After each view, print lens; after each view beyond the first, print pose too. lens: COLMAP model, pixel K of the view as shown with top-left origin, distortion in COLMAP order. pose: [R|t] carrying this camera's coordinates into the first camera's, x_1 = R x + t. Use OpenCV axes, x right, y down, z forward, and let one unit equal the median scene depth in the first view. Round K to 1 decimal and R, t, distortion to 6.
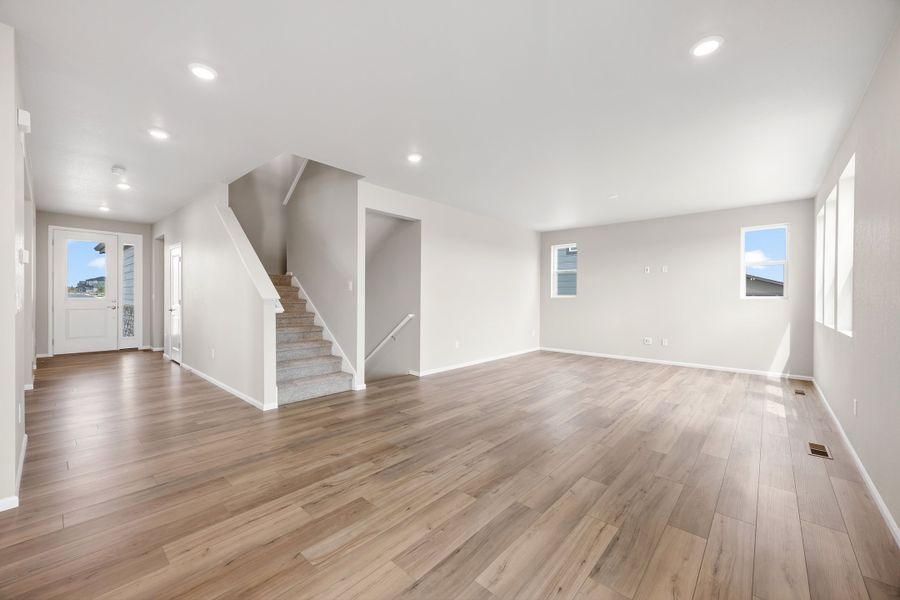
lens RADIAL K [[354.0, 0, 450.0], [0, 354.0, 300.0], [0, 0, 1]] dist [0.001360, 0.000079]
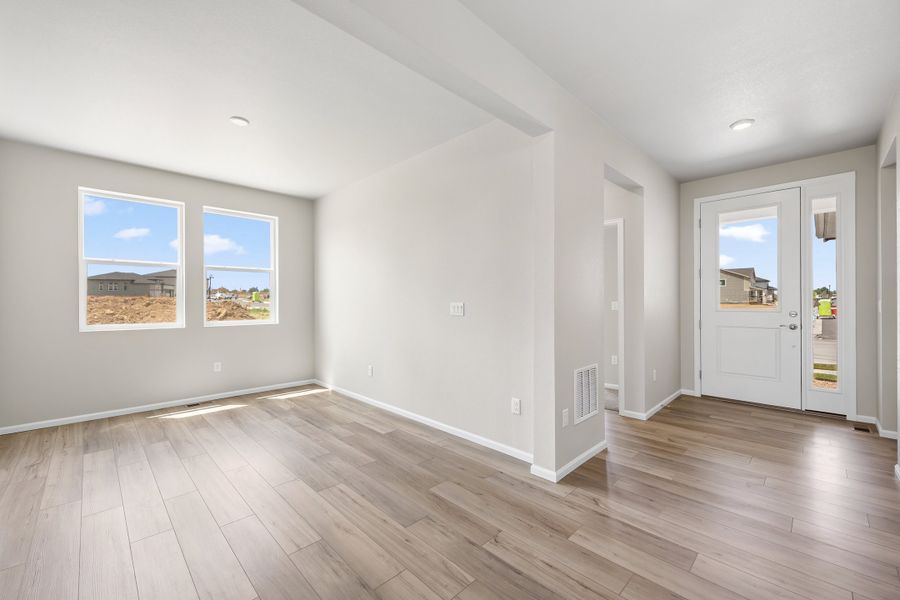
lens RADIAL K [[369.0, 0, 450.0], [0, 369.0, 300.0], [0, 0, 1]] dist [0.001480, 0.000247]
pose [[-0.066372, -0.008614, -0.997758, -0.465388], [-0.004470, 0.999955, -0.008335, -0.013614], [0.997785, 0.003906, -0.066407, 0.665734]]
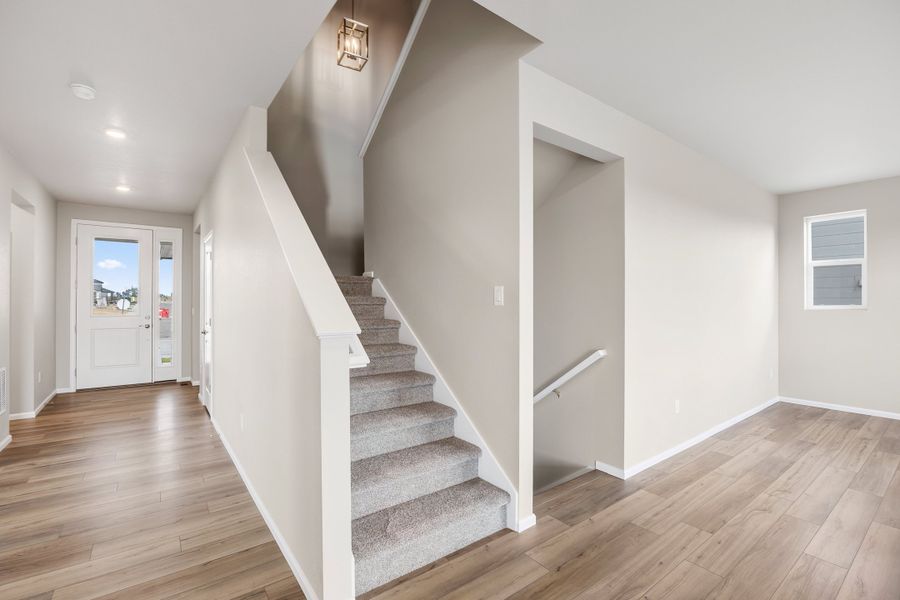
lens RADIAL K [[401.0, 0, 450.0], [0, 401.0, 300.0], [0, 0, 1]] dist [-0.027997, 0.000172]
pose [[0.979943, -0.008304, -0.199103, -0.195468], [0.005522, 0.999879, -0.014522, -0.022088], [0.199200, 0.013132, 0.979871, 0.389184]]
